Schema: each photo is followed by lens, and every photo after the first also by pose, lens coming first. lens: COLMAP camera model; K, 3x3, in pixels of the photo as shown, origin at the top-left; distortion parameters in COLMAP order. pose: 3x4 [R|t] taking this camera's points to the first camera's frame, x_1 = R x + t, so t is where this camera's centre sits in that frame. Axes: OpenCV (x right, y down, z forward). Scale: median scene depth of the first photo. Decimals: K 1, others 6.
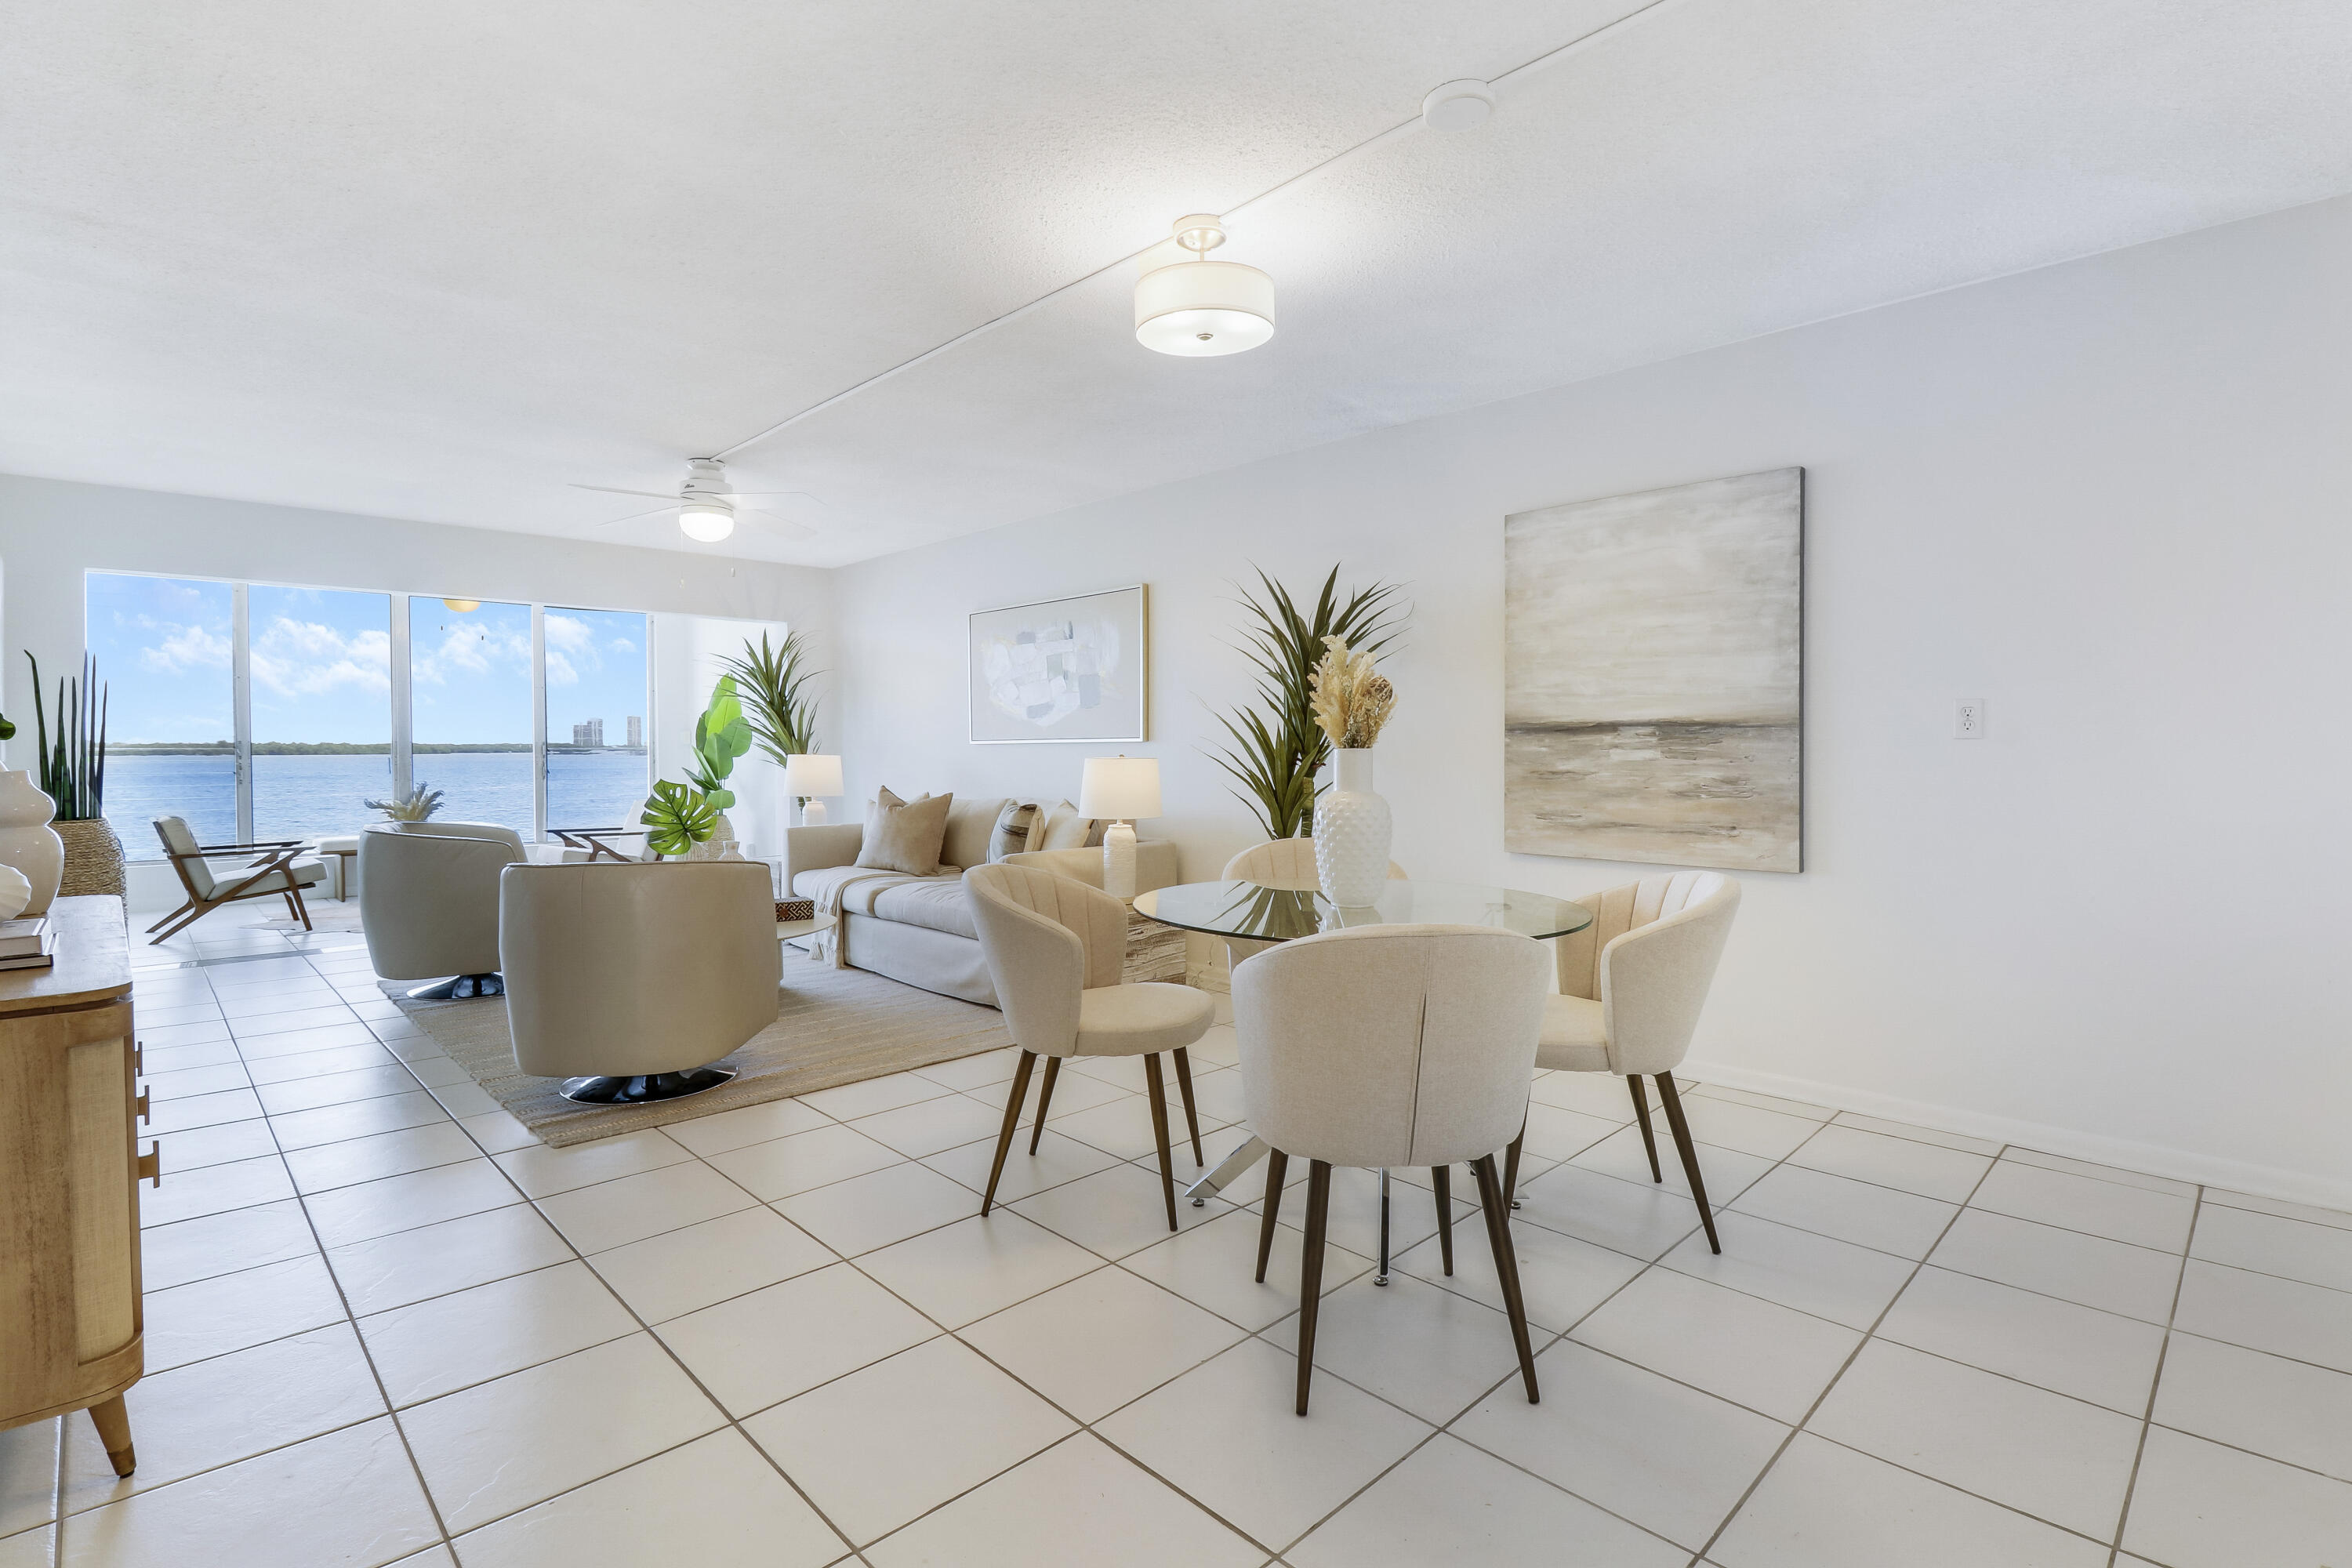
lens RADIAL K [[1131.7, 0, 1189.5], [0, 1131.7, 770.5], [0, 0, 1]] dist [-0.015364, -0.006120]
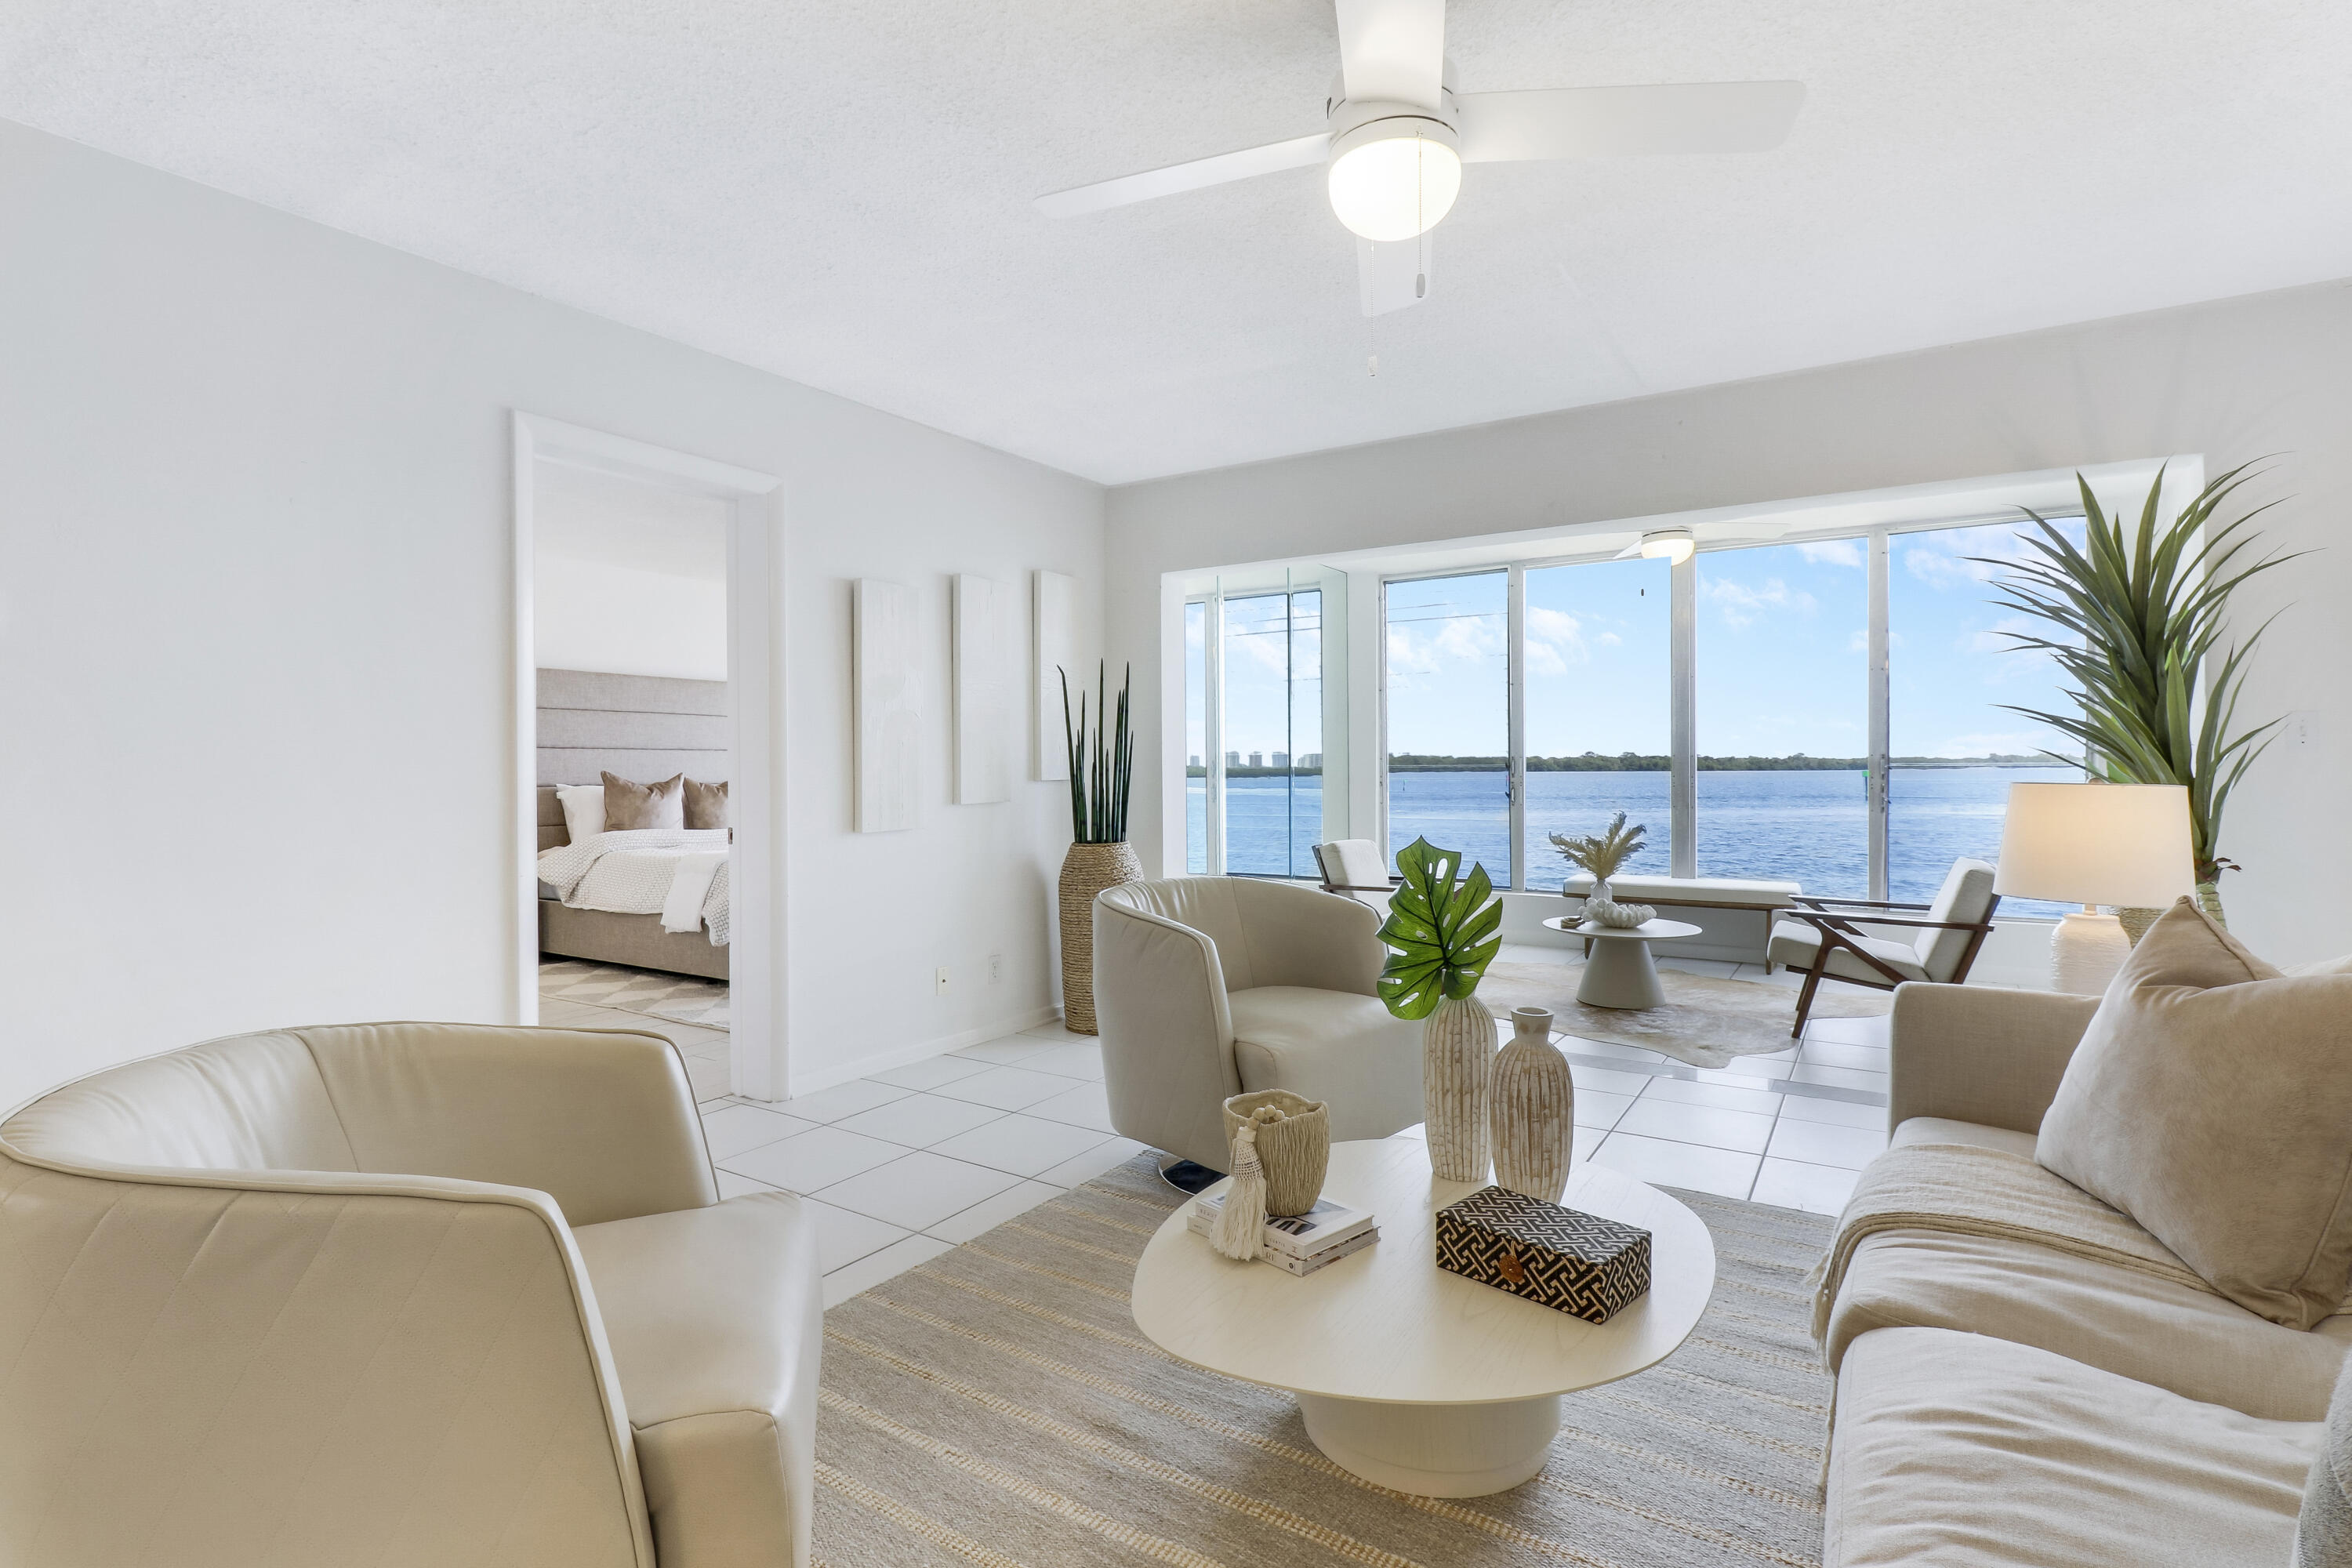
lens RADIAL K [[1131.7, 0, 1169.0], [0, 1131.7, 777.1], [0, 0, 1]] dist [-0.015364, -0.006120]
pose [[0.208894, 0.009913, -0.977888, -0.061799], [-0.016043, 0.999849, 0.006708, -0.016450], [0.977807, 0.014287, 0.209021, 0.806172]]
